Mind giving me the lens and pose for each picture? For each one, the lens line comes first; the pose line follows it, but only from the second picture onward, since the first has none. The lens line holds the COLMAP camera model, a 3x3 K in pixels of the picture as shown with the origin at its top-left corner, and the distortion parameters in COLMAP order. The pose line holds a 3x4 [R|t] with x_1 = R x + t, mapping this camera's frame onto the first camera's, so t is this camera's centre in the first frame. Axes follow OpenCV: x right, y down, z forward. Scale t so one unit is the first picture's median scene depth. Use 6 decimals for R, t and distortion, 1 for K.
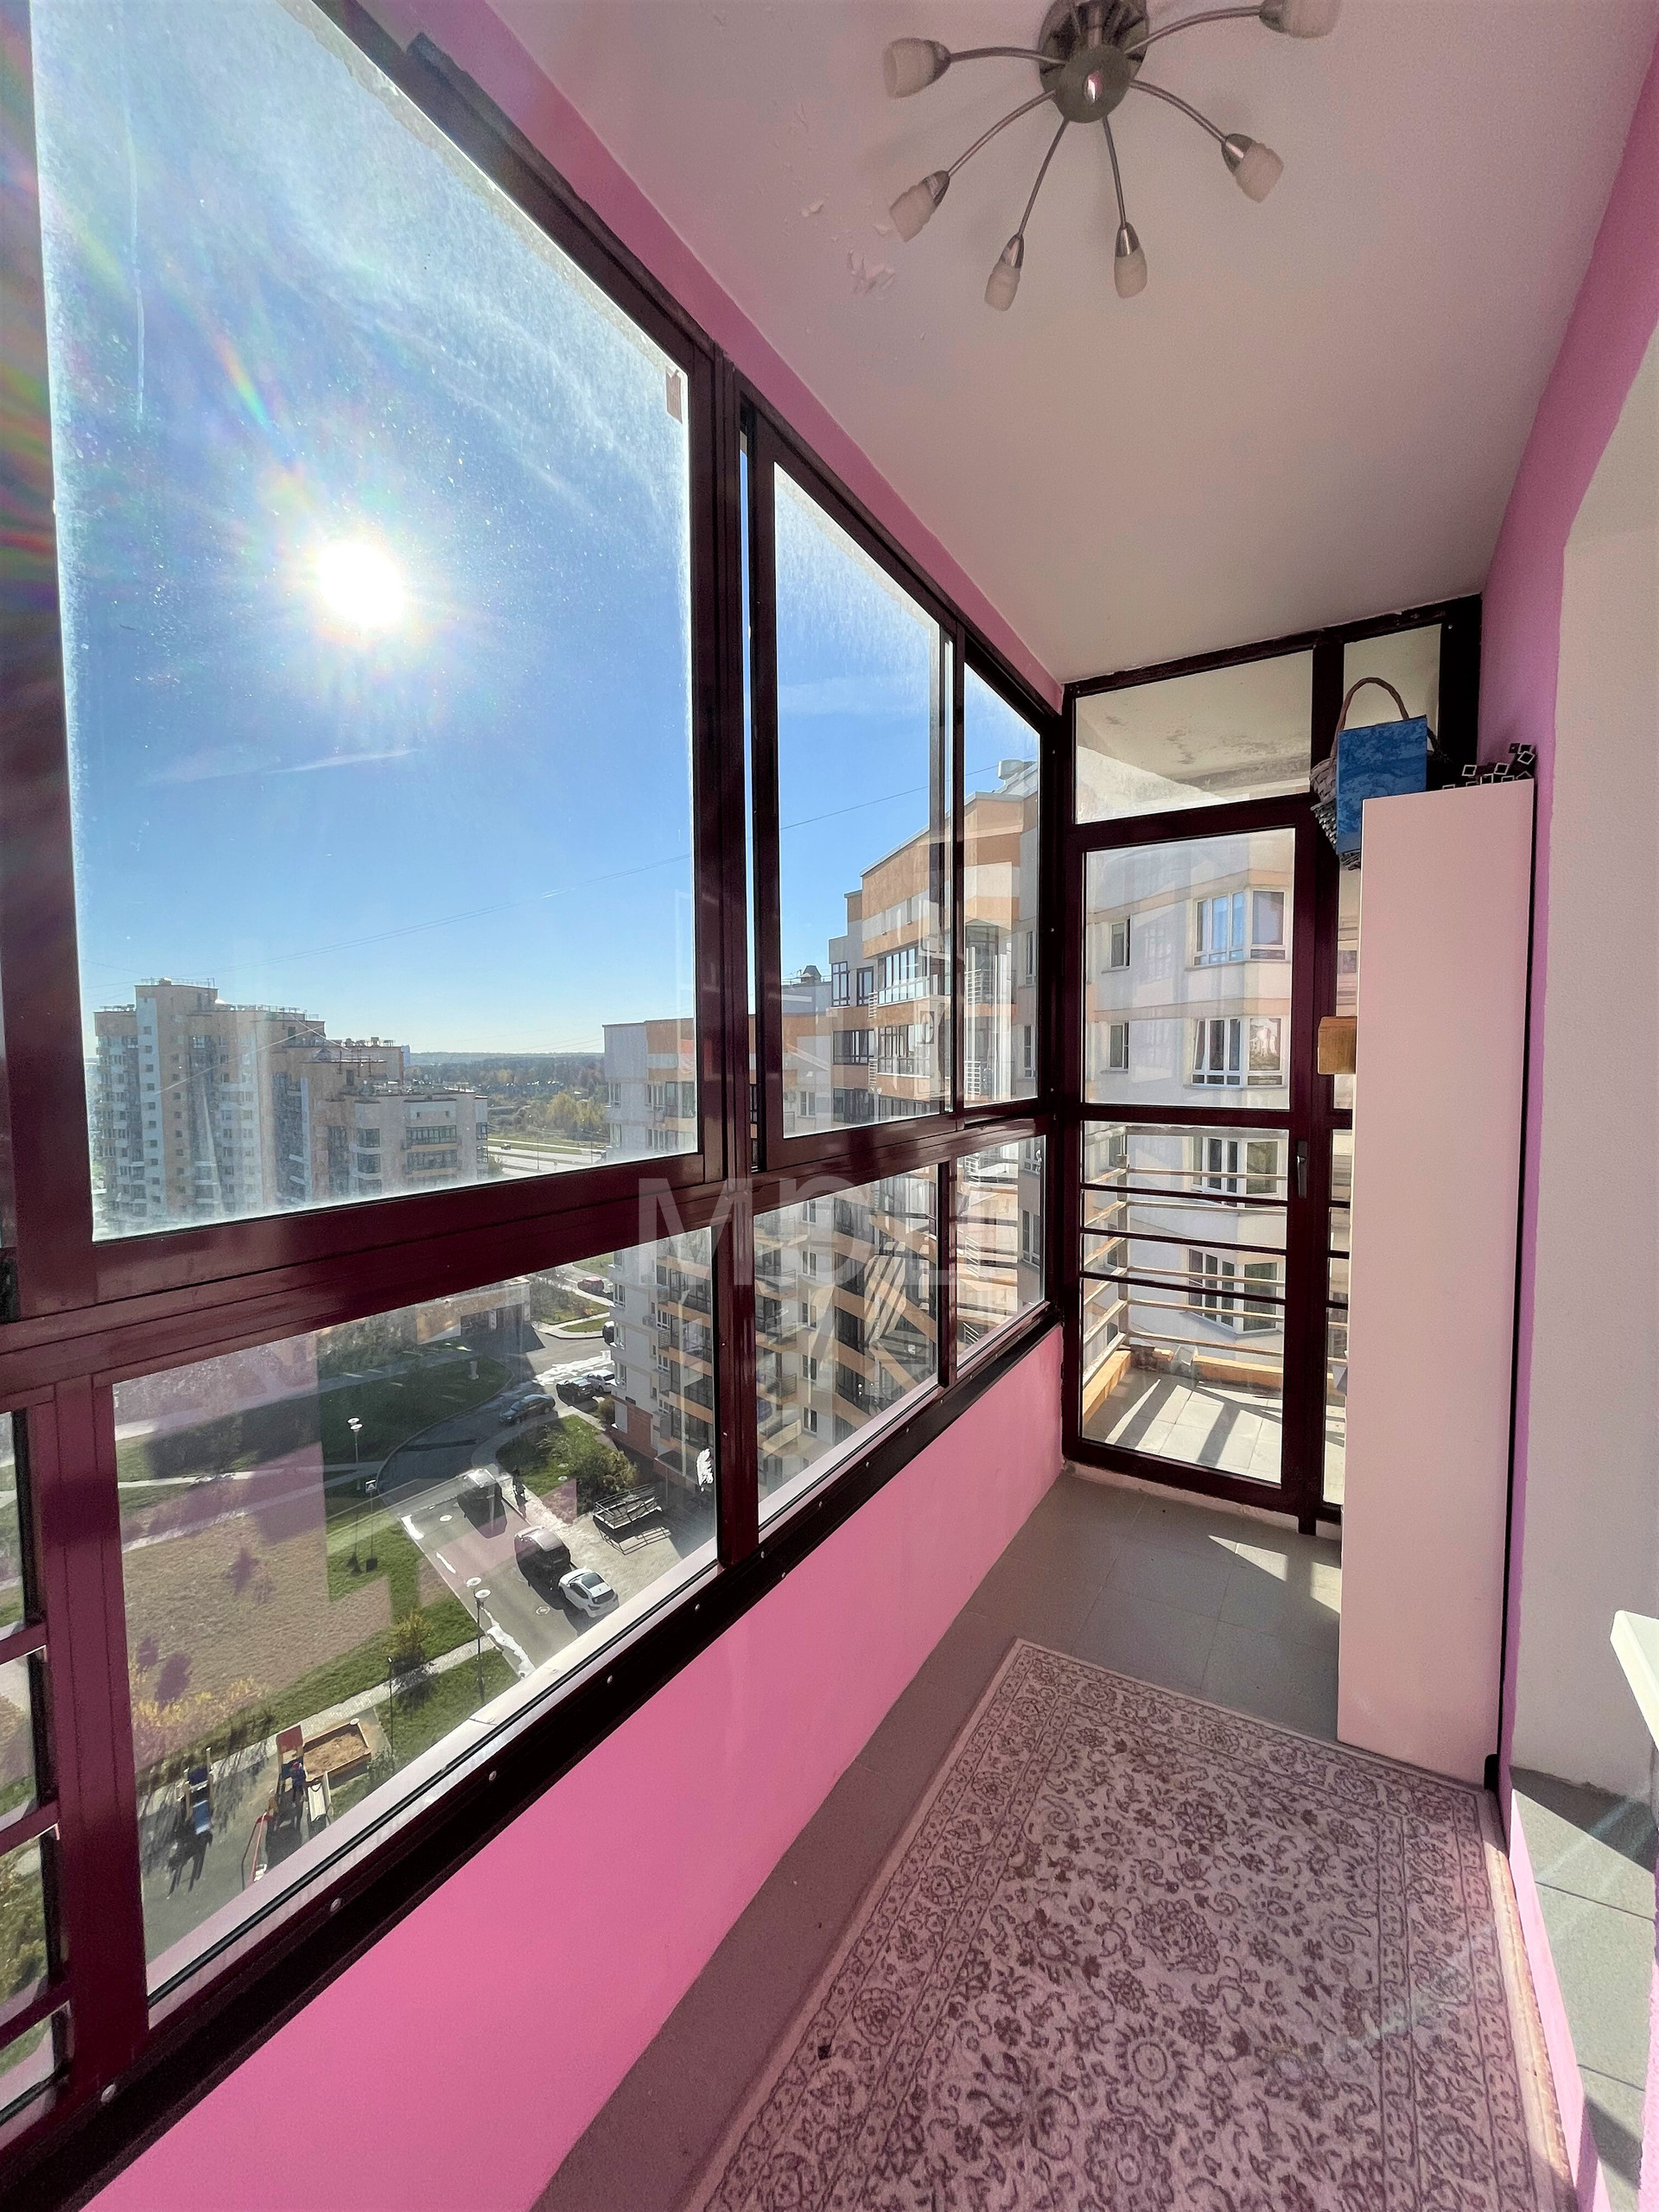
lens RADIAL K [[891.4, 0, 835.8], [0, 891.4, 1106.2], [0, 0, 1]] dist [-0.003608, -0.000305]
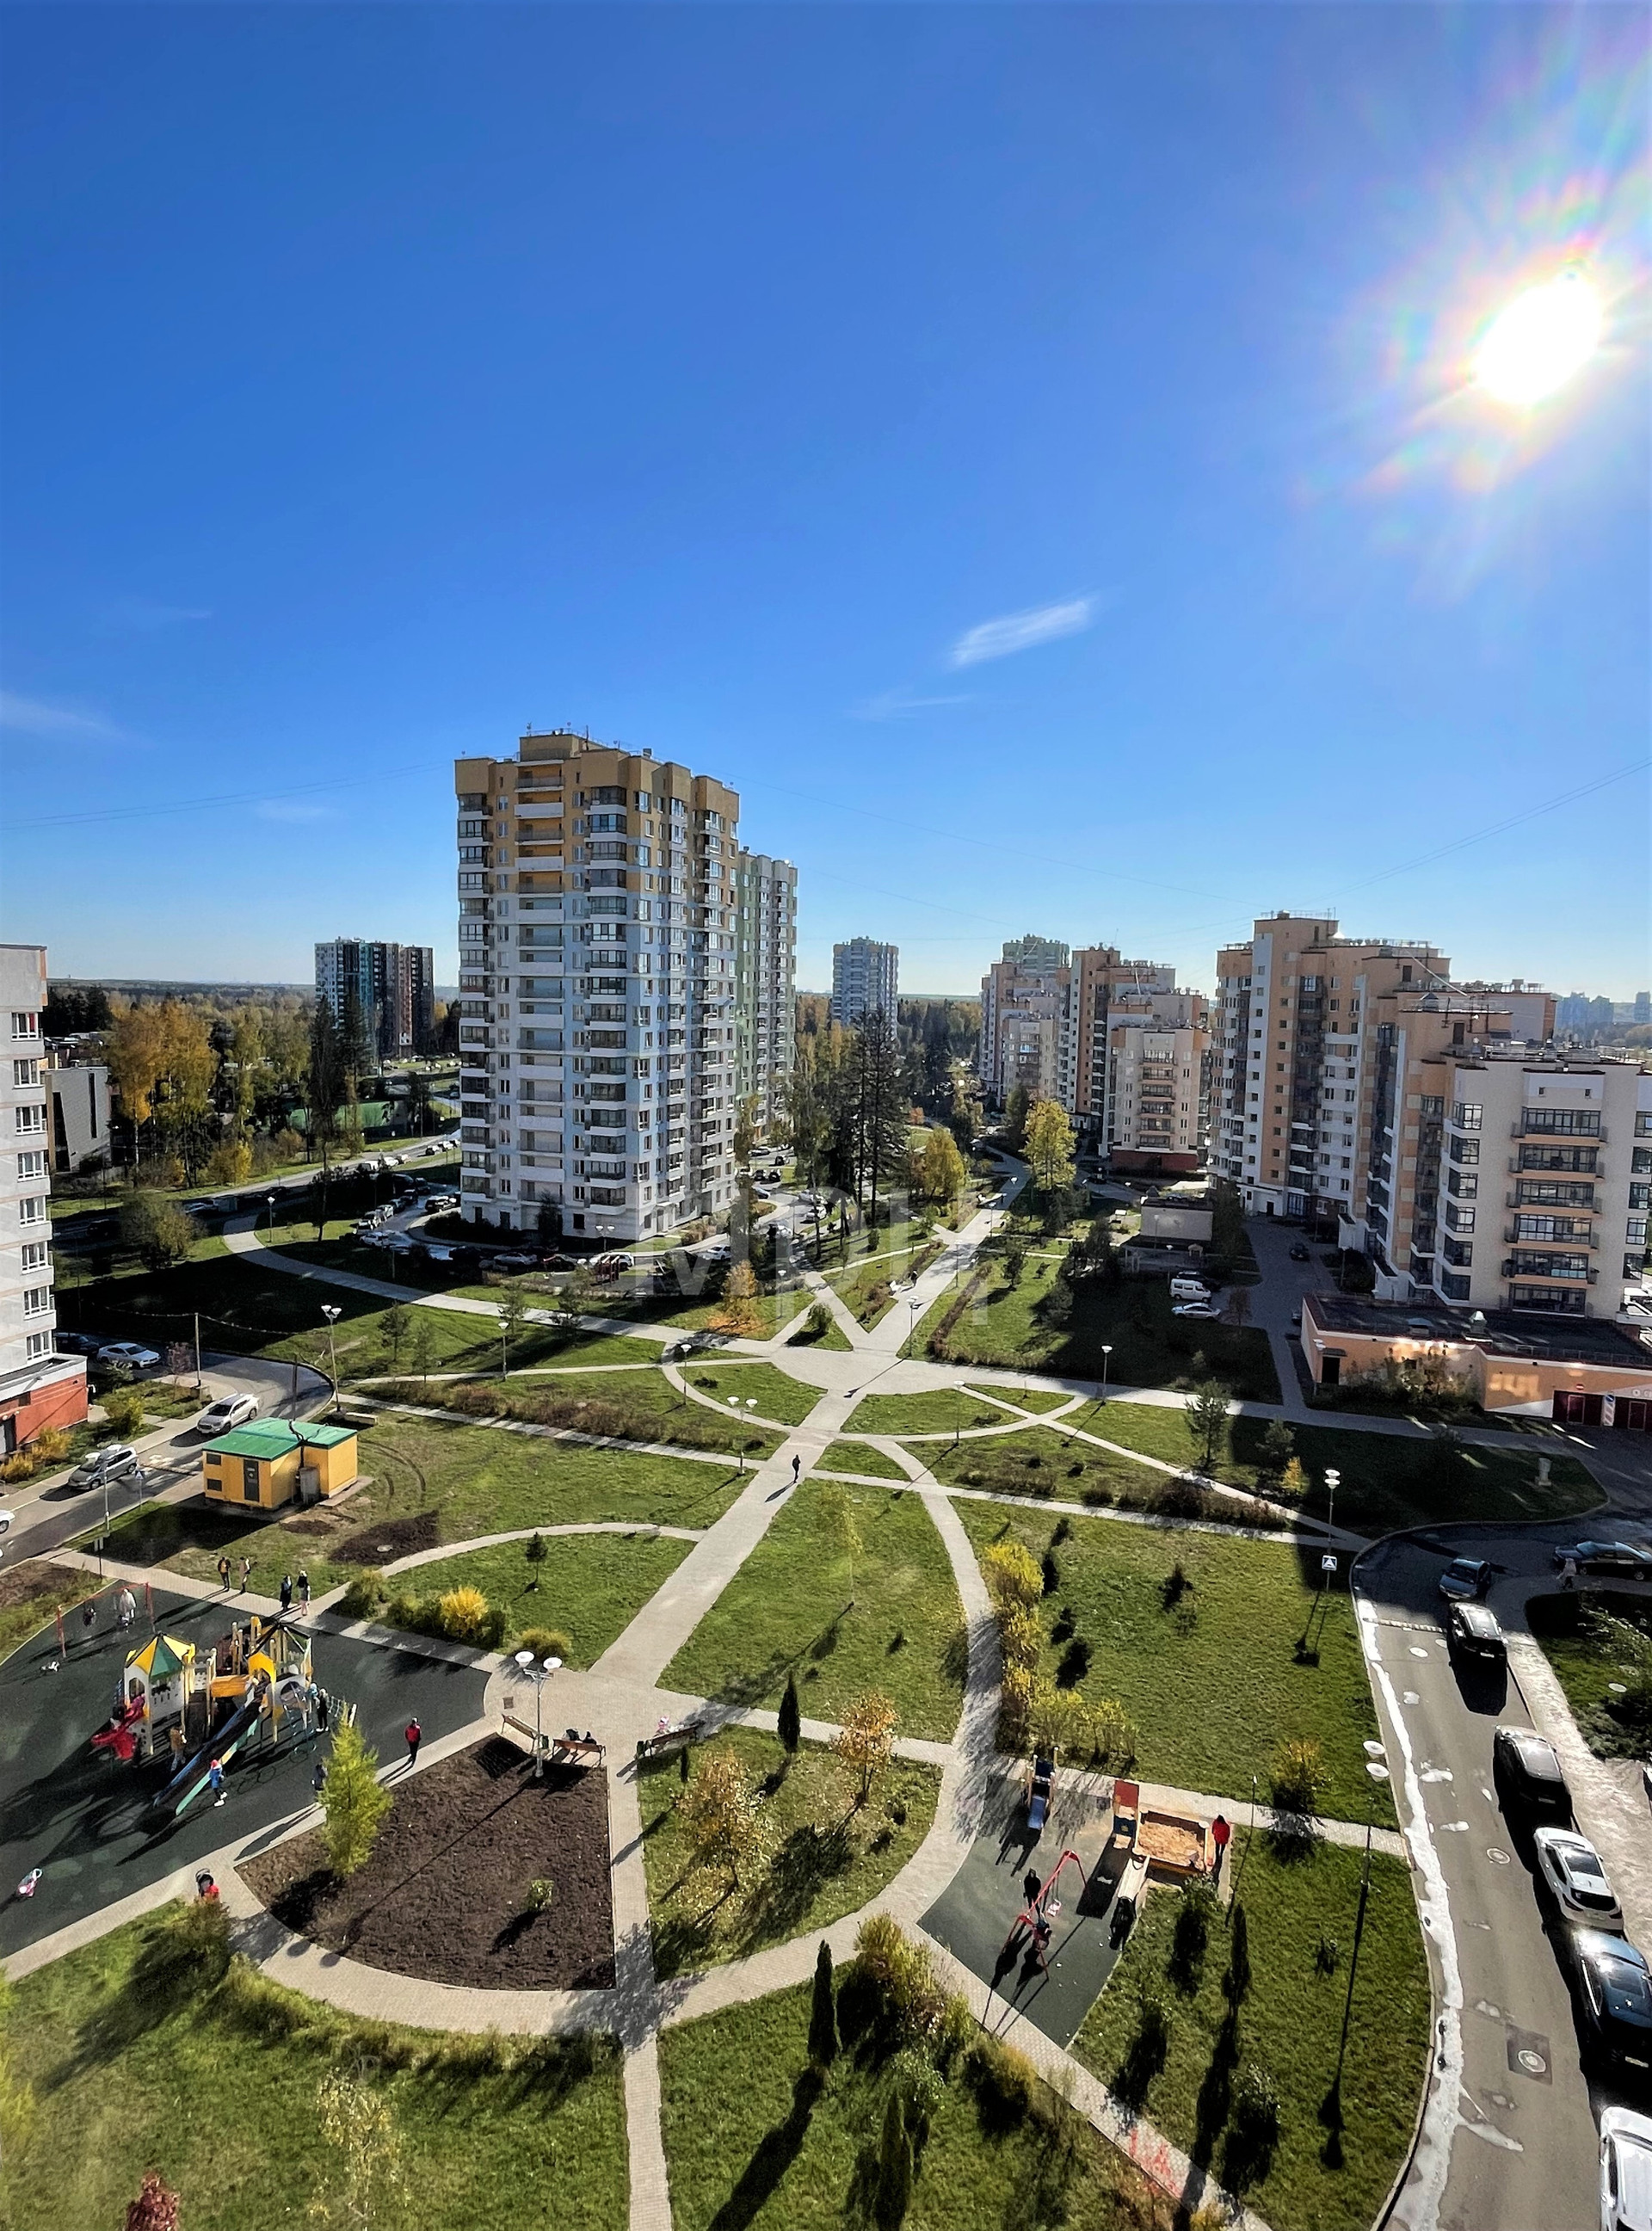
lens RADIAL K [[1172.1, 0, 821.5], [0, 1172.1, 1099.0], [0, 0, 1]] dist [-0.000748, -0.000685]
pose [[0.480458, 0.094760, -0.871884, 1.662185], [-0.073185, 0.995010, 0.067813, -0.135952], [0.873959, 0.031228, 0.484995, 1.624925]]
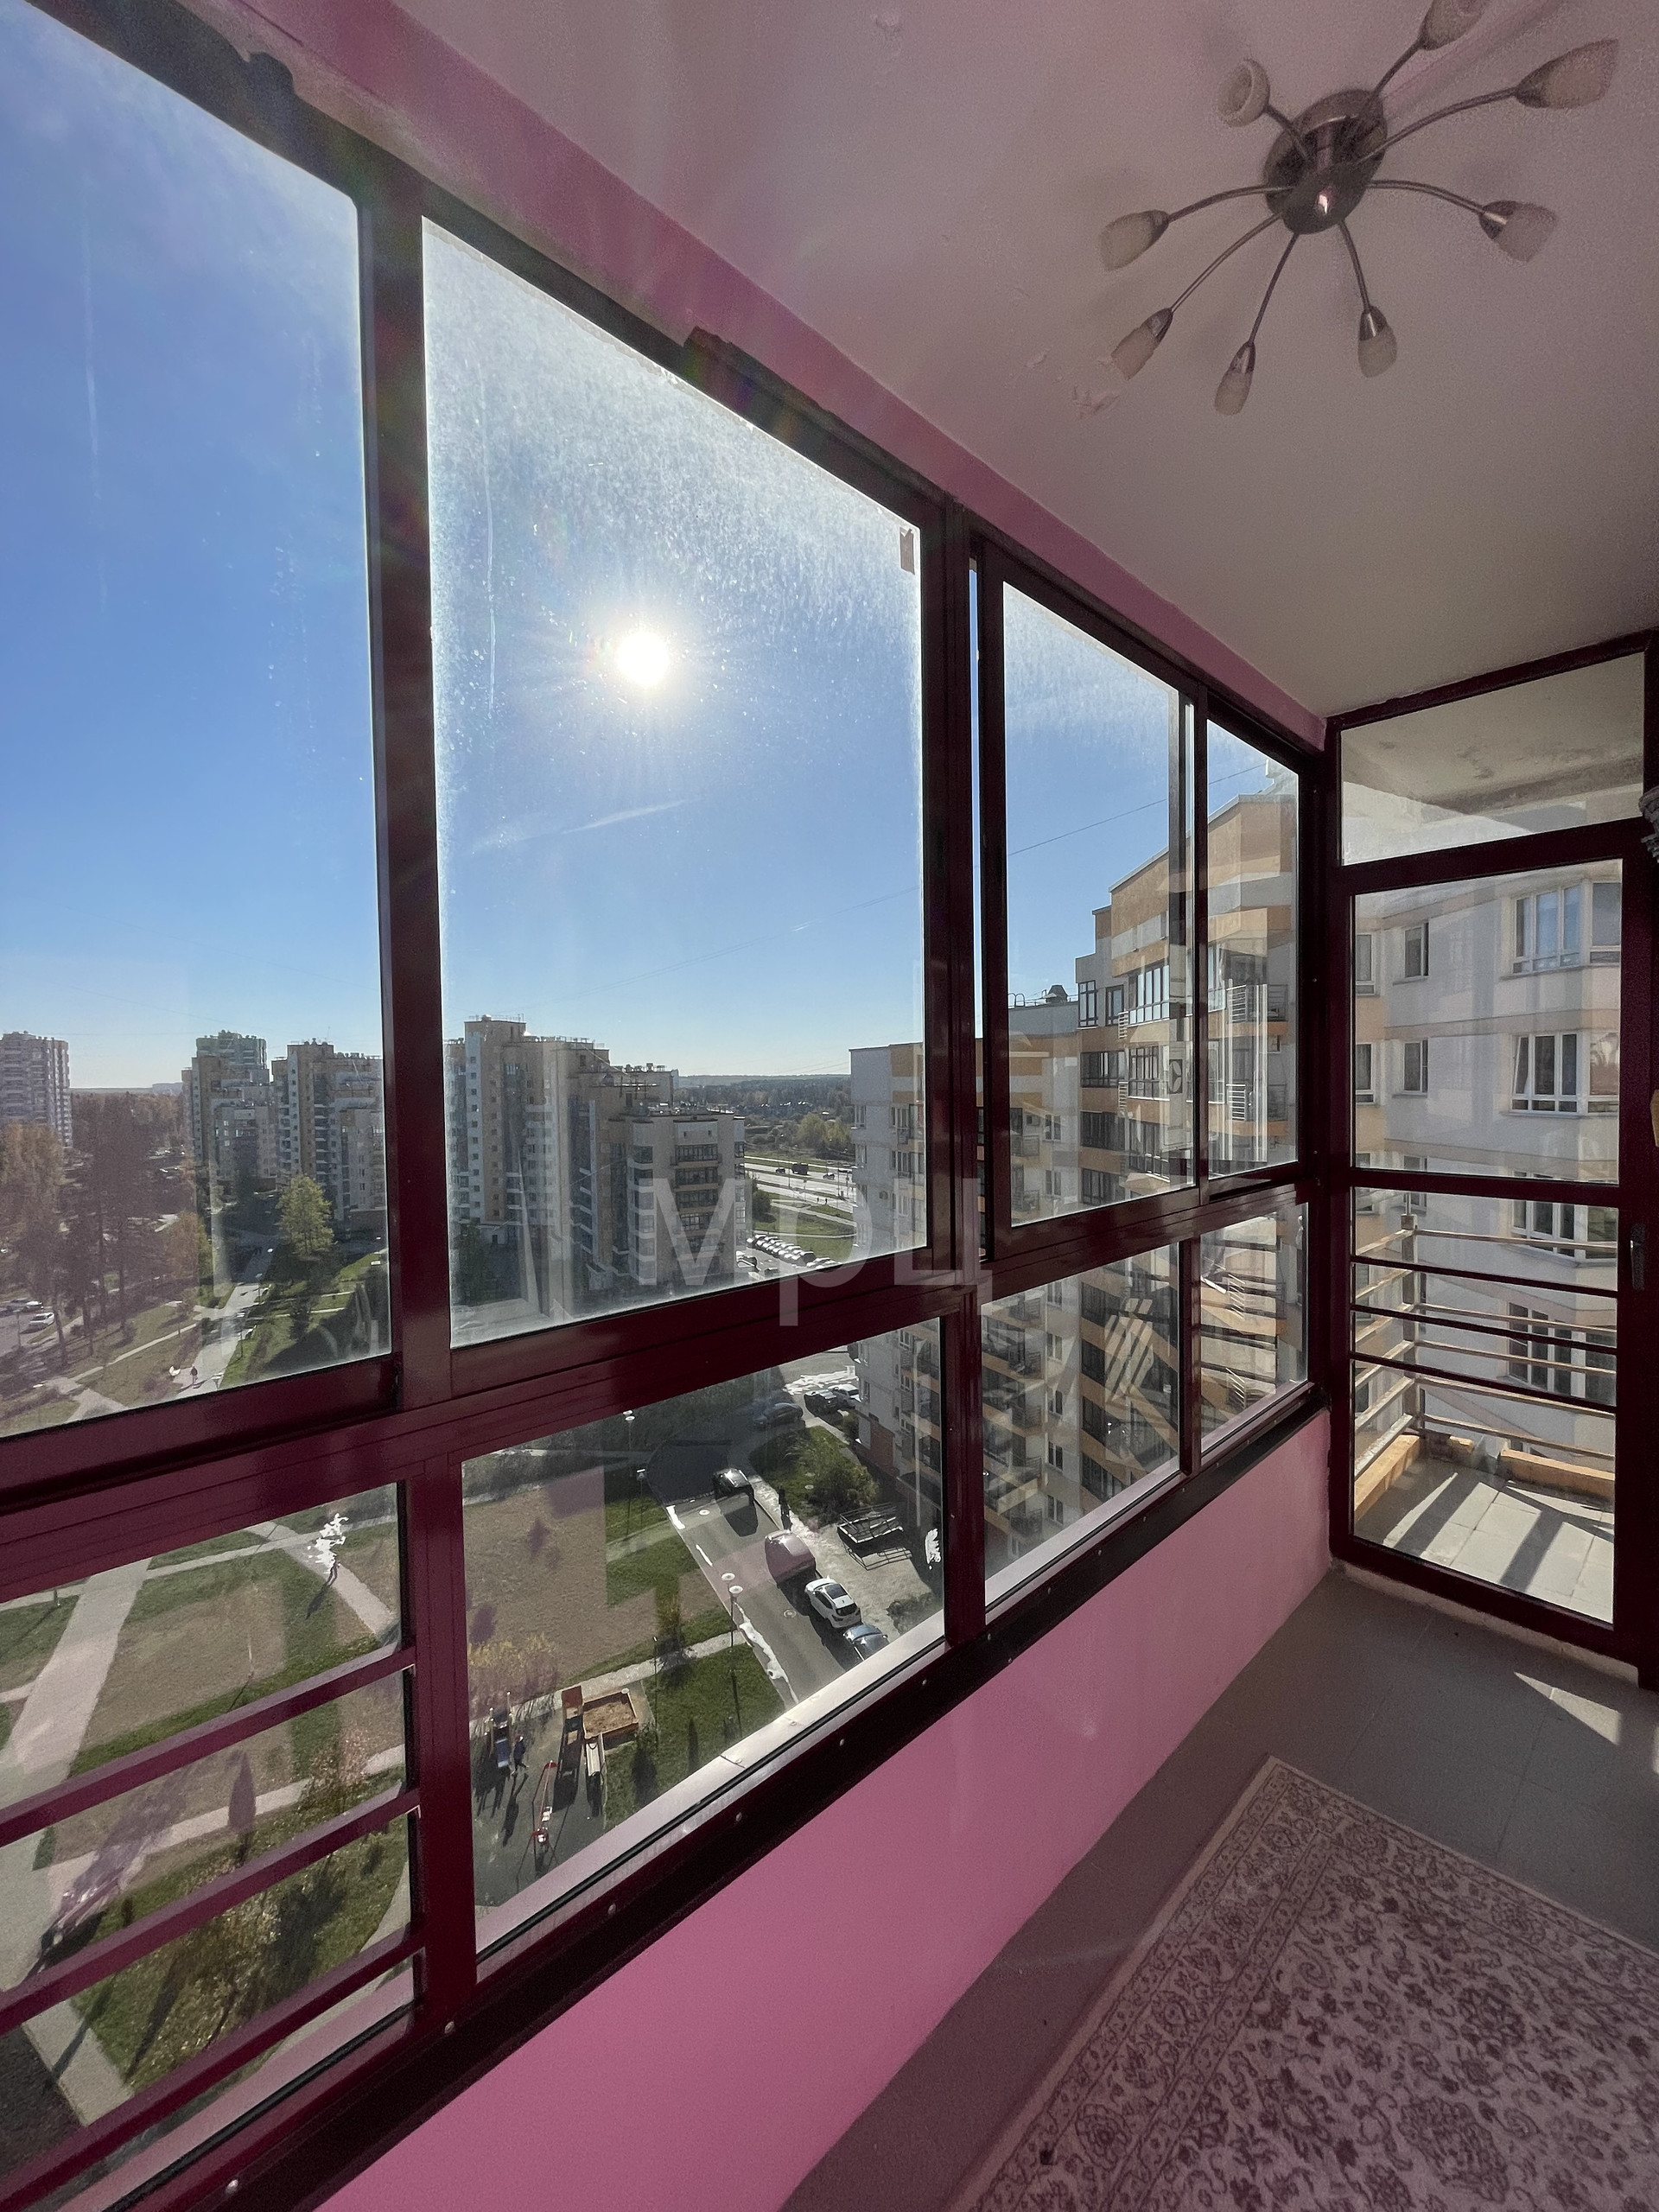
lens RADIAL K [[892.1, 0, 835.9], [0, 892.1, 1106.5], [0, 0, 1]] dist [-0.003489, 0.000327]
pose [[0.963494, 0.000712, -0.267729, 0.009275], [-0.006854, 0.999734, -0.022009, -0.034863], [0.267643, 0.023040, 0.963243, -0.020535]]
